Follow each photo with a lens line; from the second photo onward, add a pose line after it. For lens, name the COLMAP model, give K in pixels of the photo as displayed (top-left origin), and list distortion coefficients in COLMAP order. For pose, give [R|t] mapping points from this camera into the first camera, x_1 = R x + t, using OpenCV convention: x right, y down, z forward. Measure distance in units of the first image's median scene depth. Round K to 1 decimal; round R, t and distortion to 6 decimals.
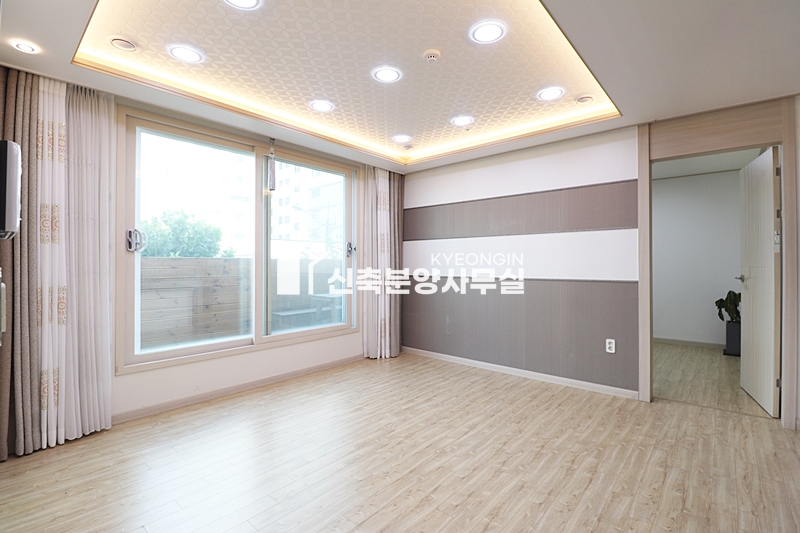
lens RADIAL K [[371.3, 0, 399.0], [0, 371.3, 262.8], [0, 0, 1]] dist [0.000298, 0.000123]
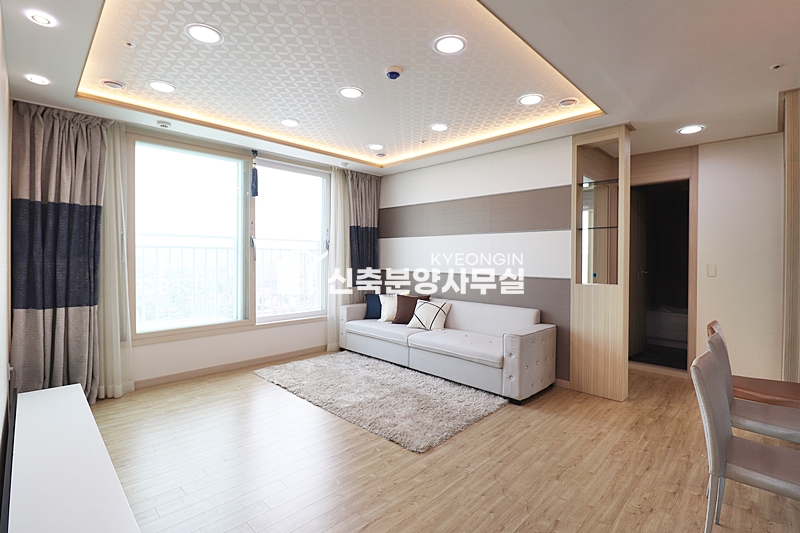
lens RADIAL K [[371.3, 0, 401.5], [0, 371.3, 266.9], [0, 0, 1]] dist [0.000298, 0.000123]
pose [[0.997245, 0.012036, -0.073200, 0.146209], [-0.010768, 0.999786, 0.017688, 0.000807], [0.073398, -0.016851, 0.997160, -0.083324]]
